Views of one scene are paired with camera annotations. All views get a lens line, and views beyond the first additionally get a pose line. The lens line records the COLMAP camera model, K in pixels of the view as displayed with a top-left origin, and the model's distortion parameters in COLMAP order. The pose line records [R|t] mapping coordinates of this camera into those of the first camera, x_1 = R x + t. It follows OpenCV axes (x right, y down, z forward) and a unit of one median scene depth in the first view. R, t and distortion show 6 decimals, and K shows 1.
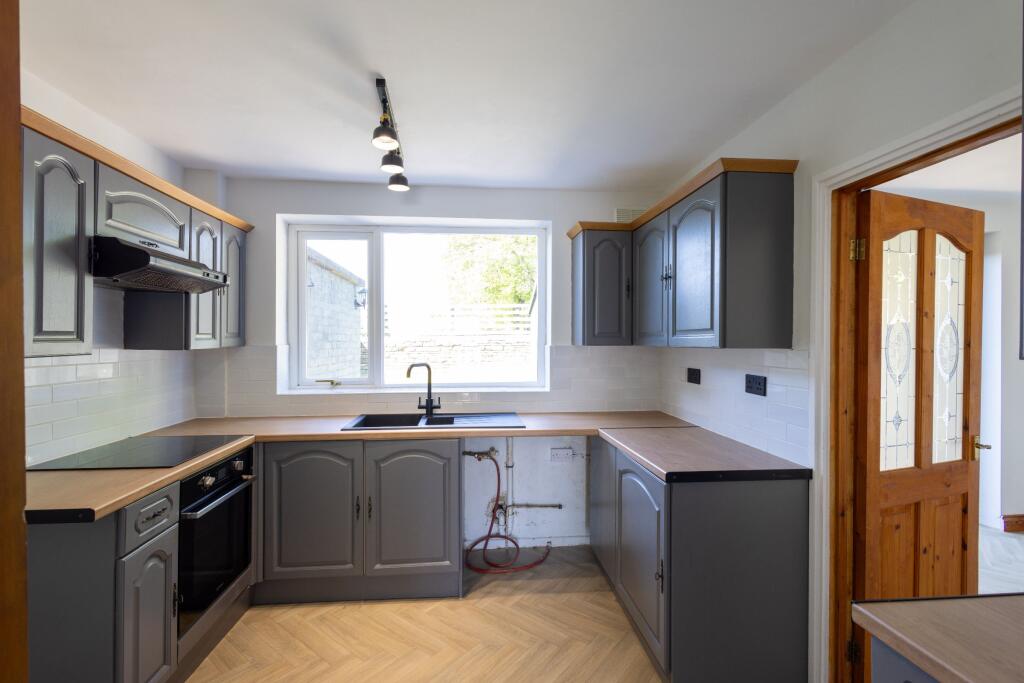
lens RADIAL K [[467.2, 0, 510.4], [0, 467.2, 341.0], [0, 0, 1]] dist [0.018654, -0.006247]
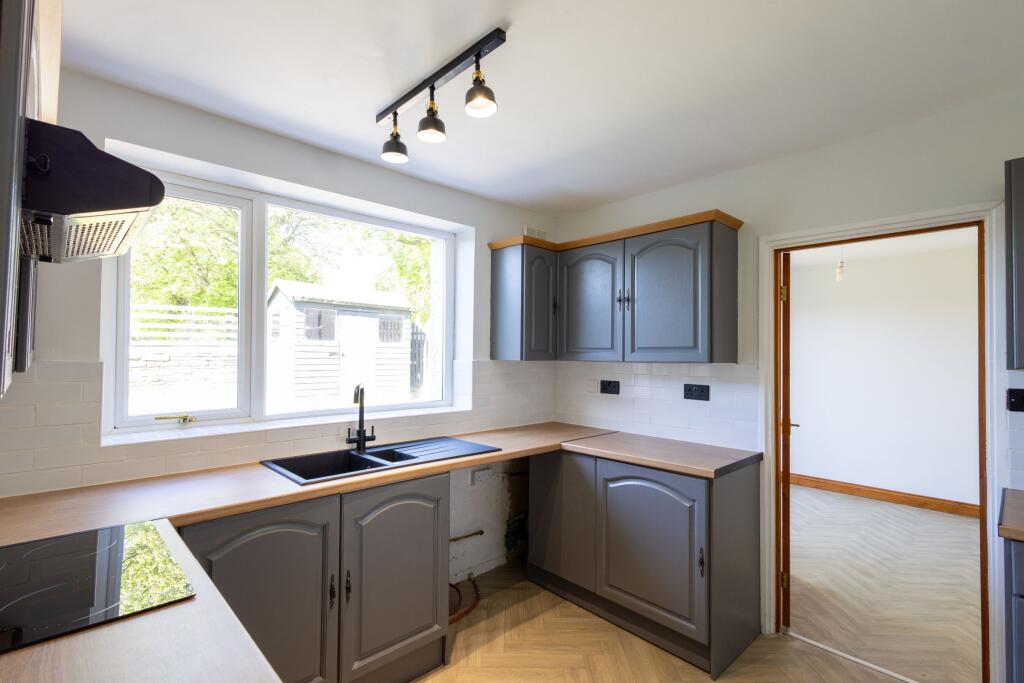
lens RADIAL K [[476.6, 0, 510.3], [0, 476.6, 345.8], [0, 0, 1]] dist [0.020727, -0.005513]
pose [[0.787815, 0.017009, 0.615678, -0.528003], [-0.006060, 0.999784, -0.019866, -0.001224], [-0.615883, 0.011920, 0.787748, 0.243884]]
